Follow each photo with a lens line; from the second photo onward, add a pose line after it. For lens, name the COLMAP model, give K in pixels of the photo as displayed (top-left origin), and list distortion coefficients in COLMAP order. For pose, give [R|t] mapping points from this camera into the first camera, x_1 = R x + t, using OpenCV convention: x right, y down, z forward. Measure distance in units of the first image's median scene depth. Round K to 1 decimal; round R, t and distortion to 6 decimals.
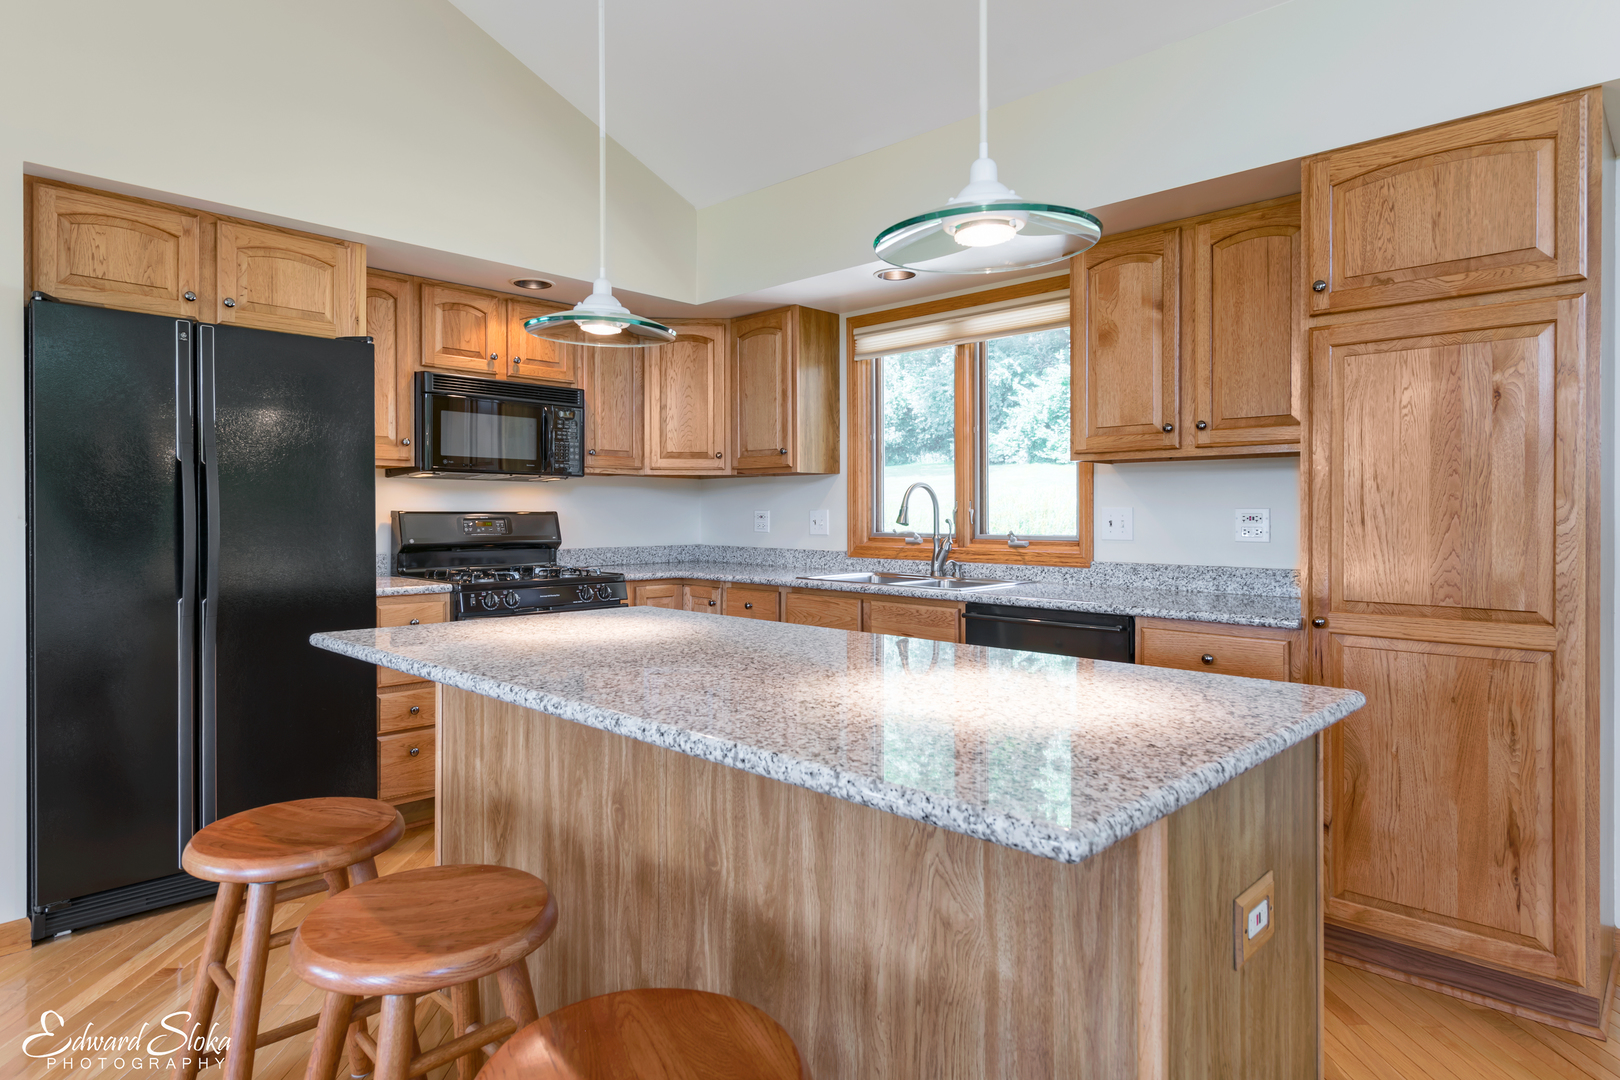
lens RADIAL K [[917.9, 0, 810.0], [0, 917.9, 540.0], [0, 0, 1]] dist [-0.022971, -0.000587]
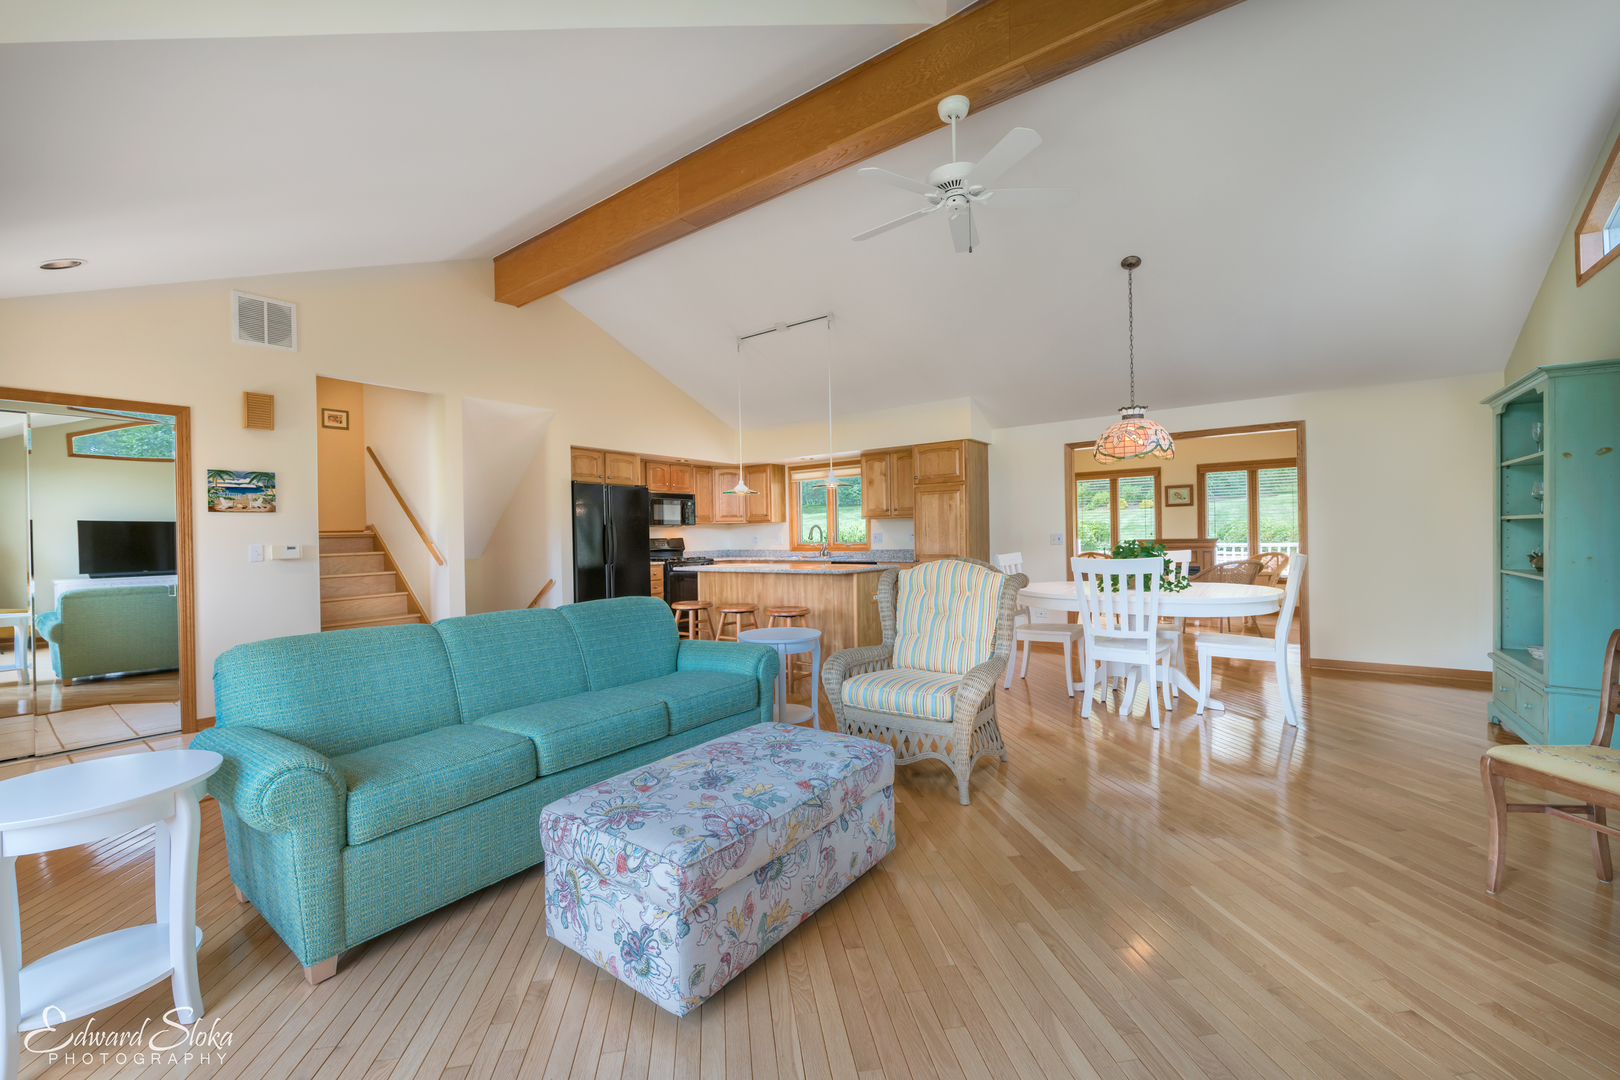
lens RADIAL K [[644.6, 0, 810.0], [0, 644.6, 540.0], [0, 0, 1]] dist [-0.000567, -0.000066]
pose [[0.992125, -0.024246, 0.122885, -0.160638], [0.026463, 0.999514, -0.016446, 0.019046], [-0.122427, 0.019568, 0.992285, -1.092783]]
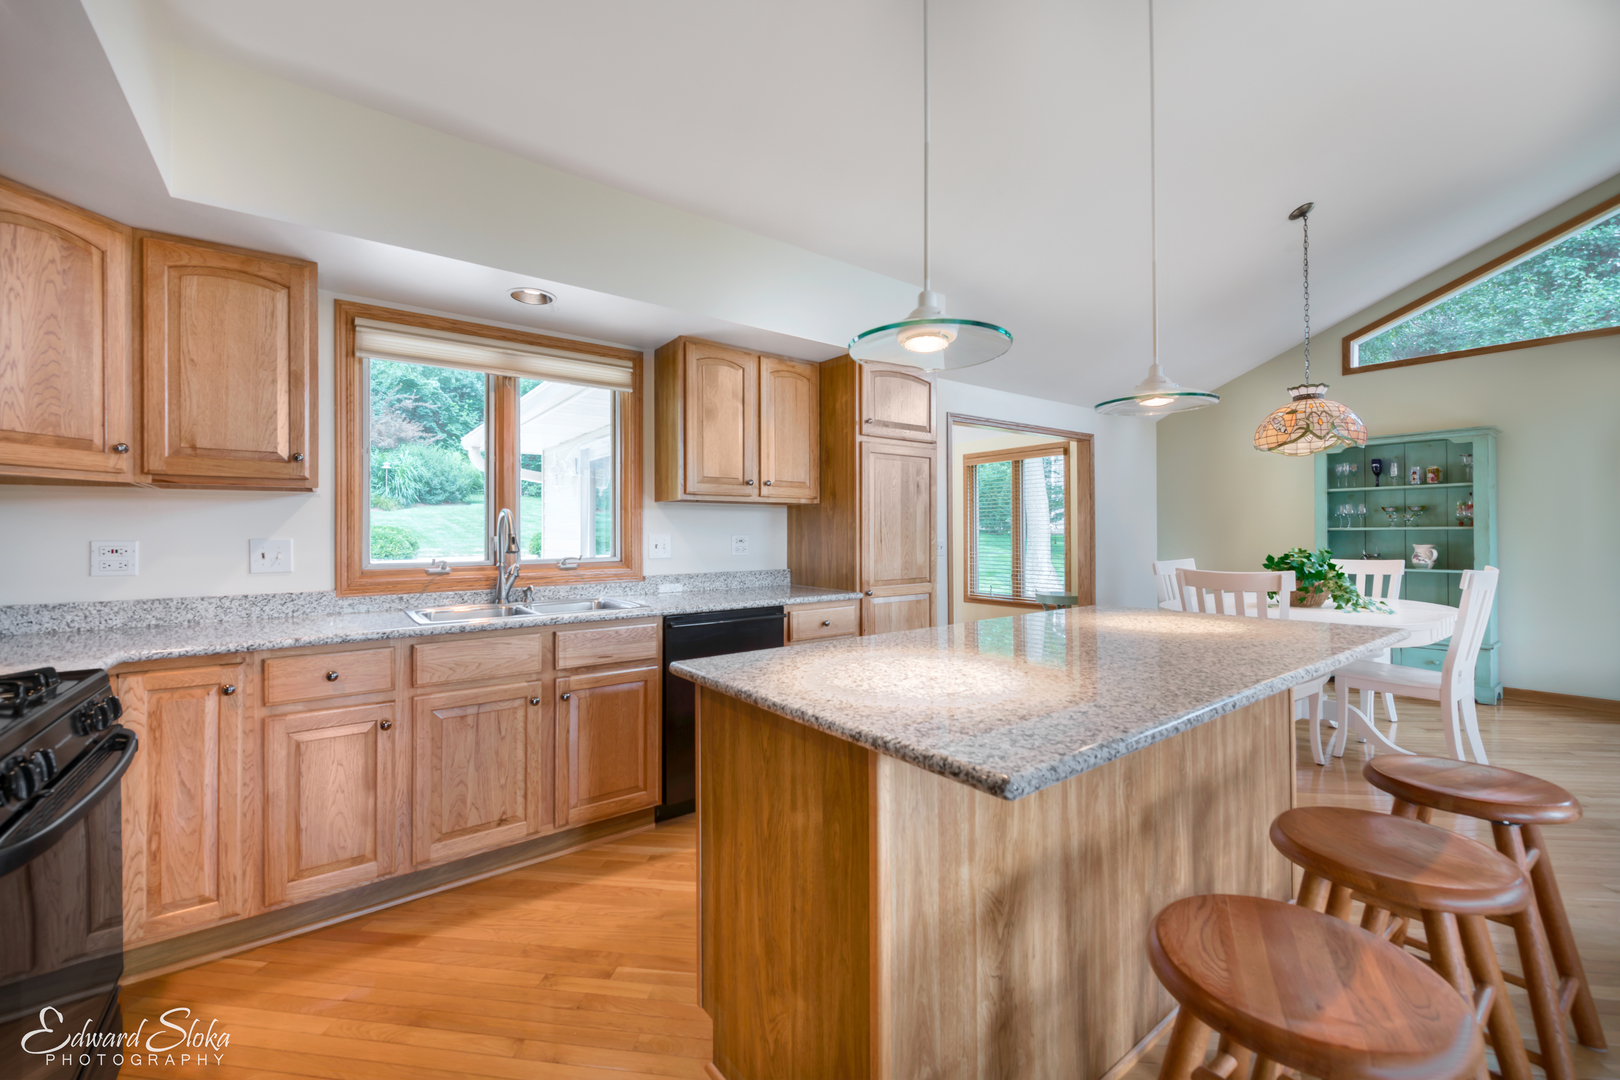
lens RADIAL K [[654.8, 0, 804.5], [0, 654.8, 521.9], [0, 0, 1]] dist [0.042672, -0.000074]
pose [[0.166123, 0.011981, 0.986032, -0.549011], [0.032427, 0.999319, -0.017606, -0.027932], [-0.985572, 0.034898, 0.165621, 0.593038]]
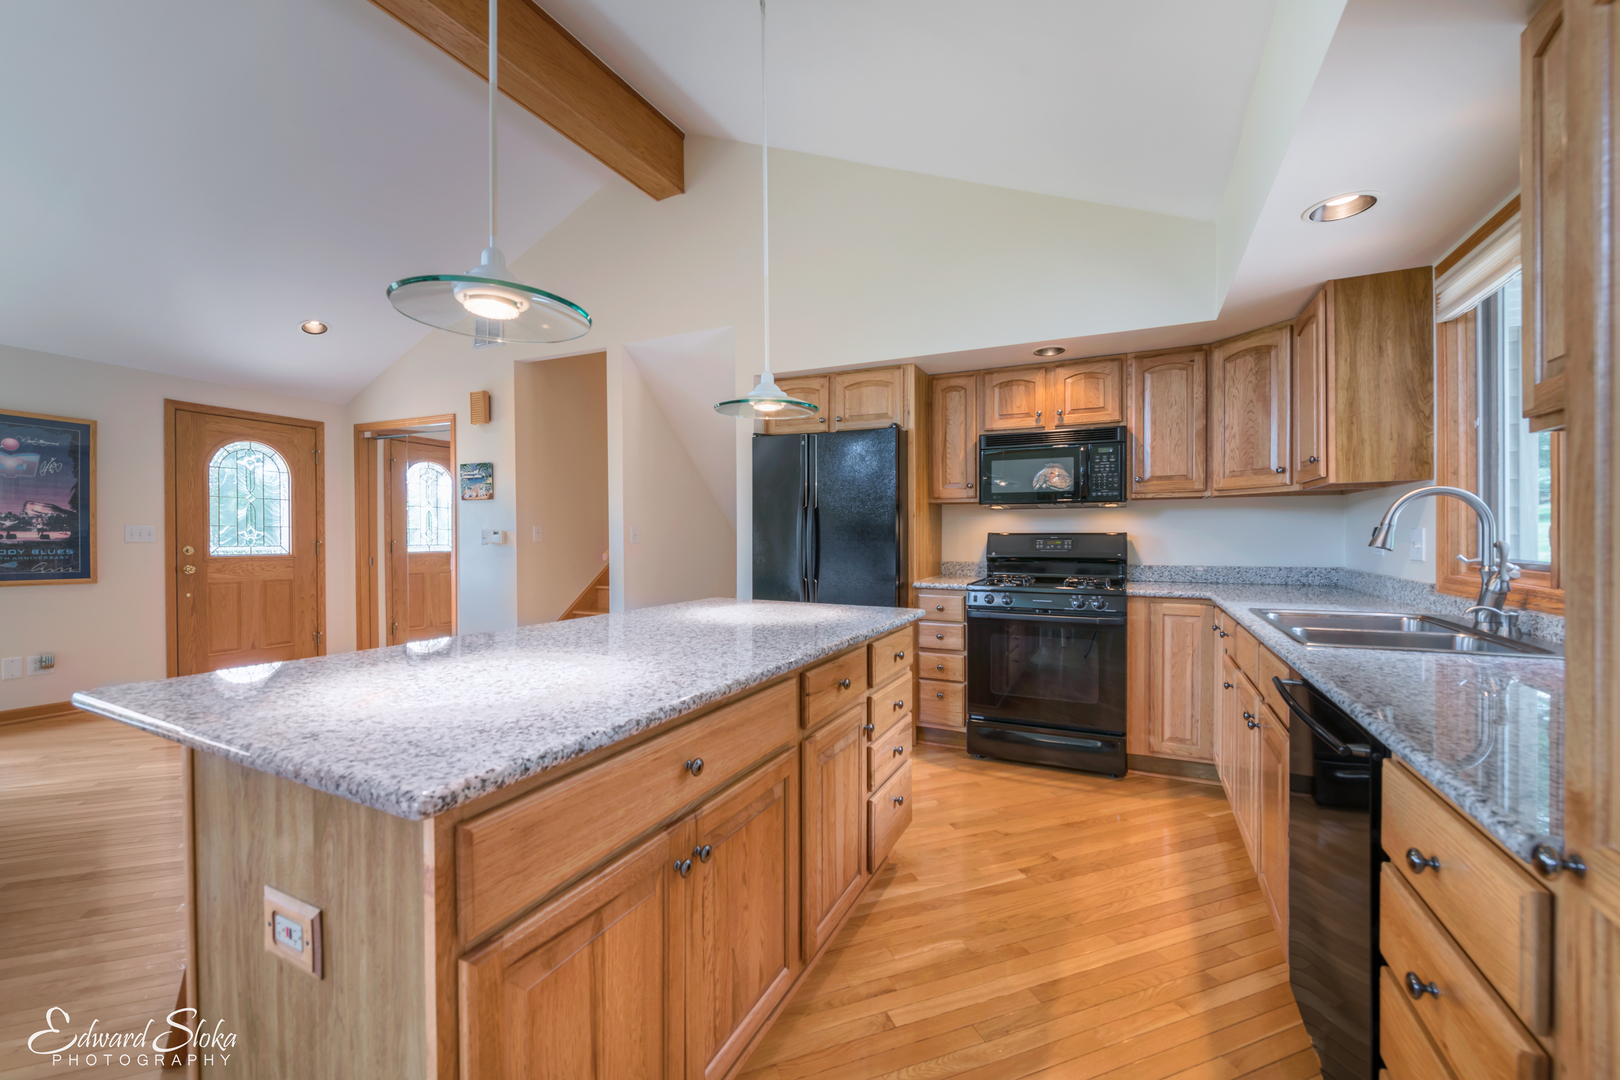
lens RADIAL K [[666.8, 0, 807.8], [0, 666.8, 547.1], [0, 0, 1]] dist [0.026116, -0.009719]
pose [[0.308498, 0.006040, -0.951206, 0.473978], [-0.030514, 0.999528, -0.003549, 0.002170], [0.950736, 0.030120, 0.308536, 0.412239]]
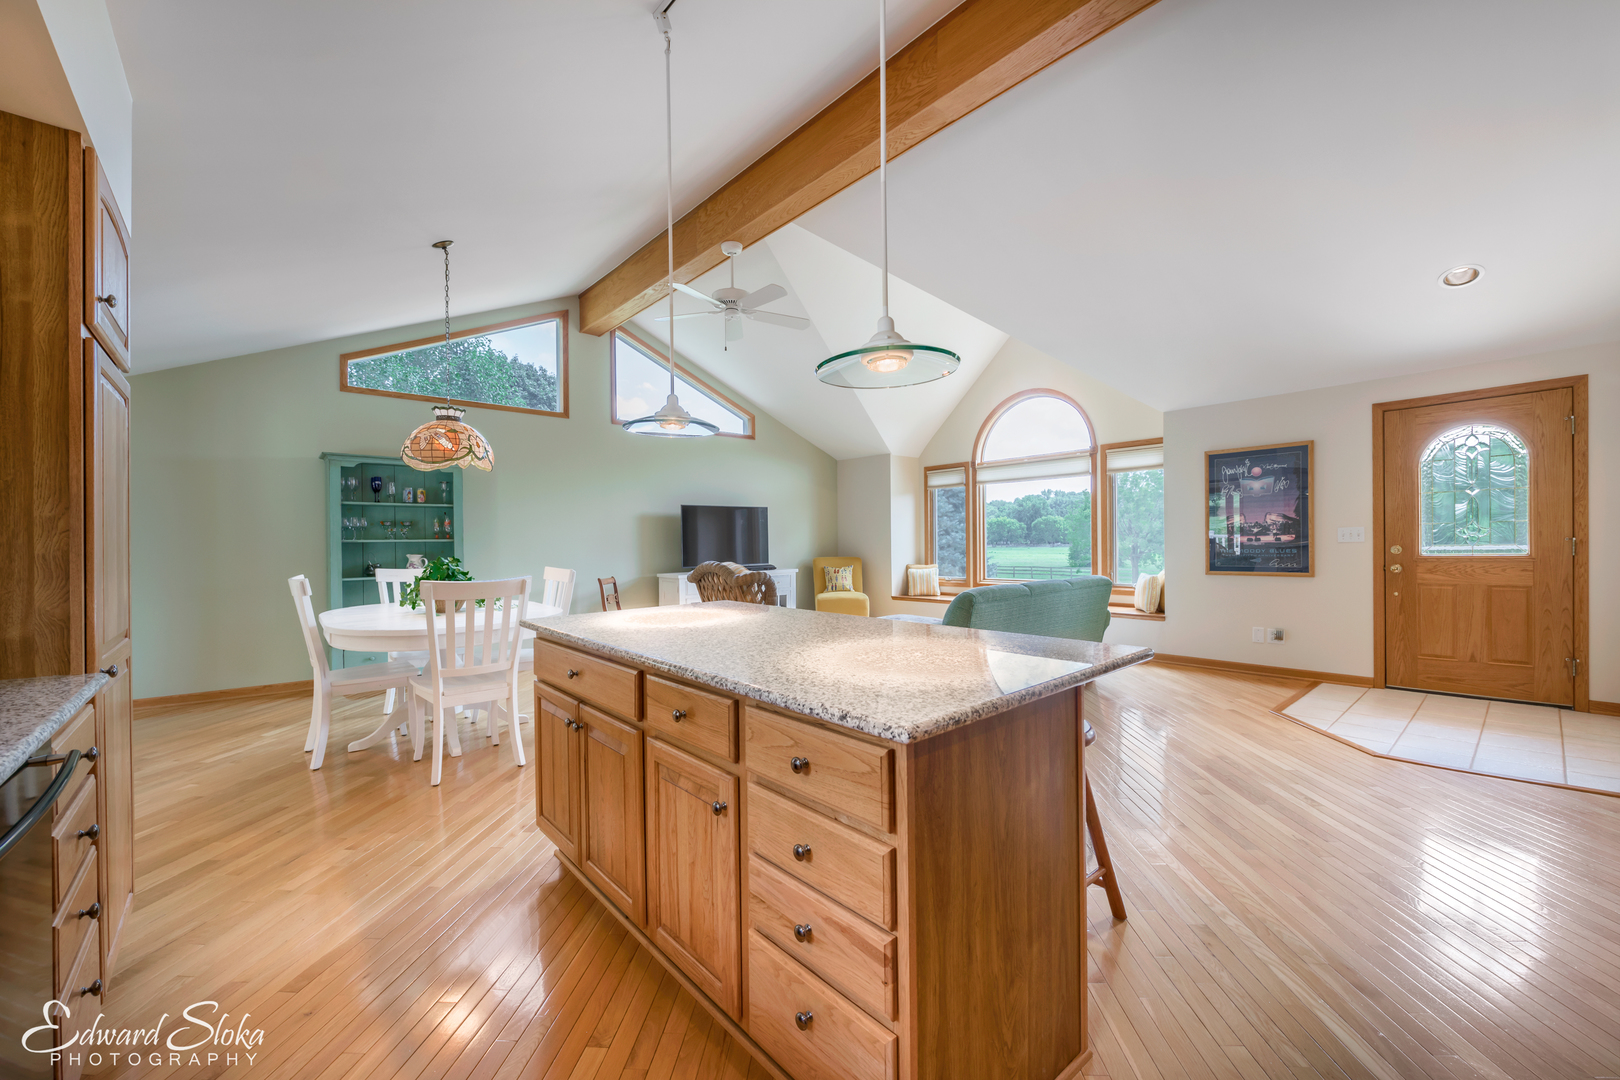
lens RADIAL K [[642.2, 0, 835.5], [0, 642.2, 546.7], [0, 0, 1]] dist [0.001807, 0.000190]
pose [[-0.997728, 0.010862, 0.066496, -0.127481], [0.012820, 0.999495, 0.029089, -0.016776], [-0.066146, 0.029875, -0.997363, 0.999324]]
